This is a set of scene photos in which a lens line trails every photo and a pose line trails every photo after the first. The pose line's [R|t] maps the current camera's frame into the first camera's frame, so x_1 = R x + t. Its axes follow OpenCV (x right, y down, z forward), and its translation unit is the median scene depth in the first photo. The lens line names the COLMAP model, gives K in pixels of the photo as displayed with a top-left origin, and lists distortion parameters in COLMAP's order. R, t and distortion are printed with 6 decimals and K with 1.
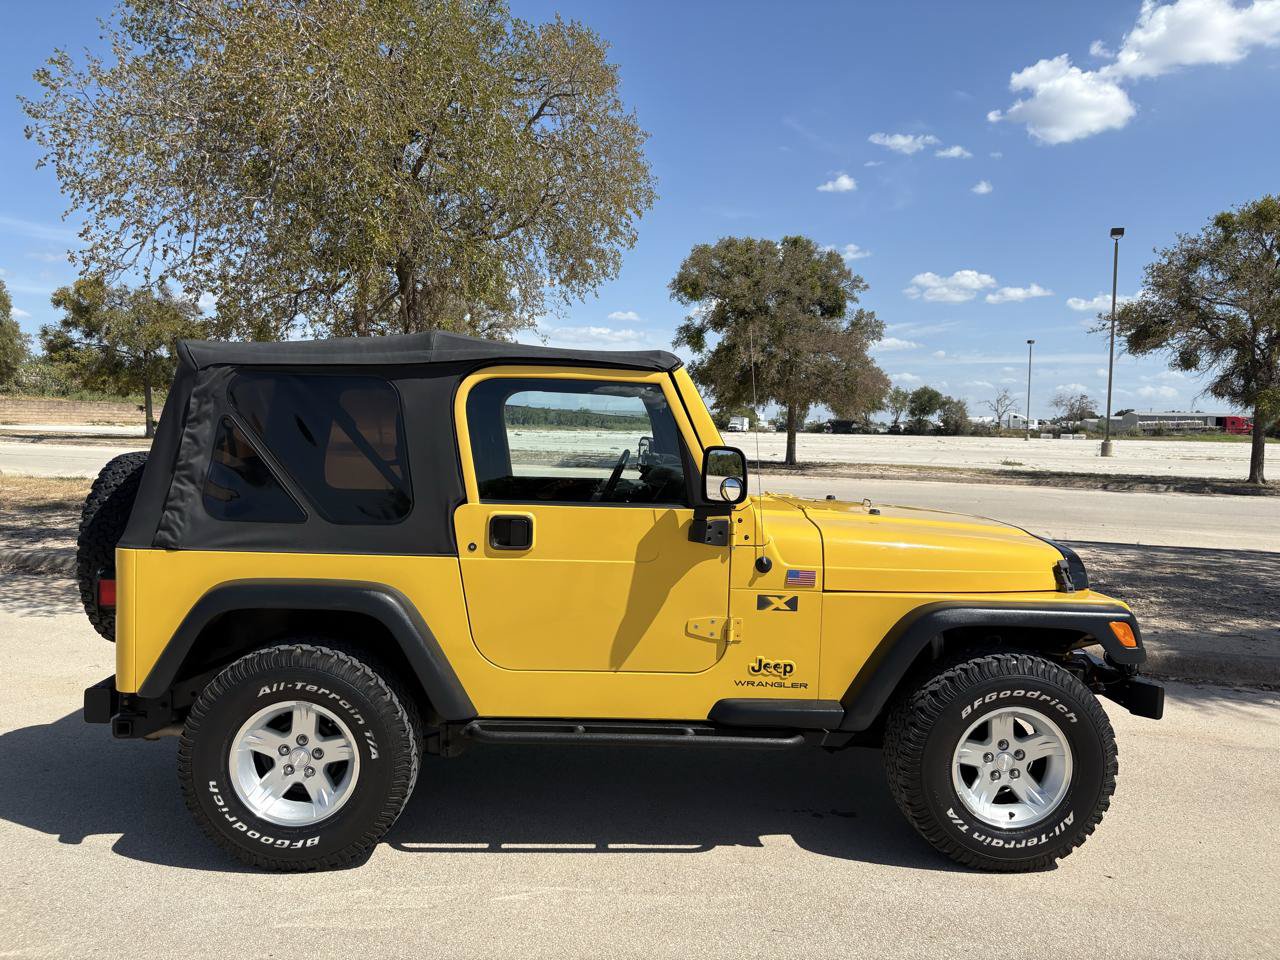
lens RADIAL K [[973.4, 0, 638.8], [0, 973.4, 484.1], [0, 0, 1]] dist [0.044247, -0.050203]
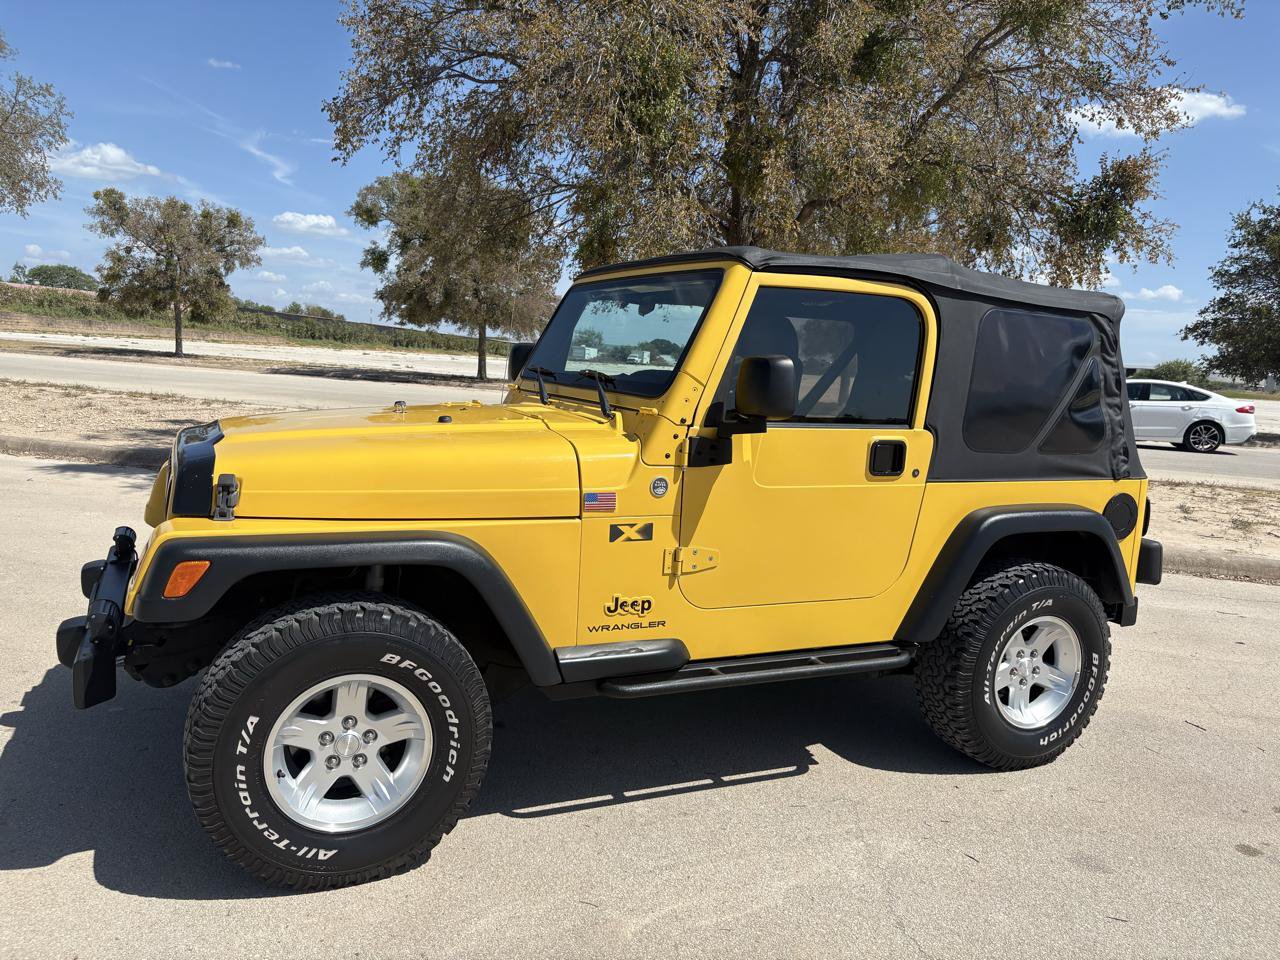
lens RADIAL K [[973.4, 0, 642.8], [0, 973.4, 487.0], [0, 0, 1]] dist [0.044247, -0.050203]
pose [[0.997588, 0.028803, 0.063163, 2.455923], [-0.033184, 0.997034, 0.069434, 0.172545], [-0.060976, -0.071363, 0.995585, -1.265266]]
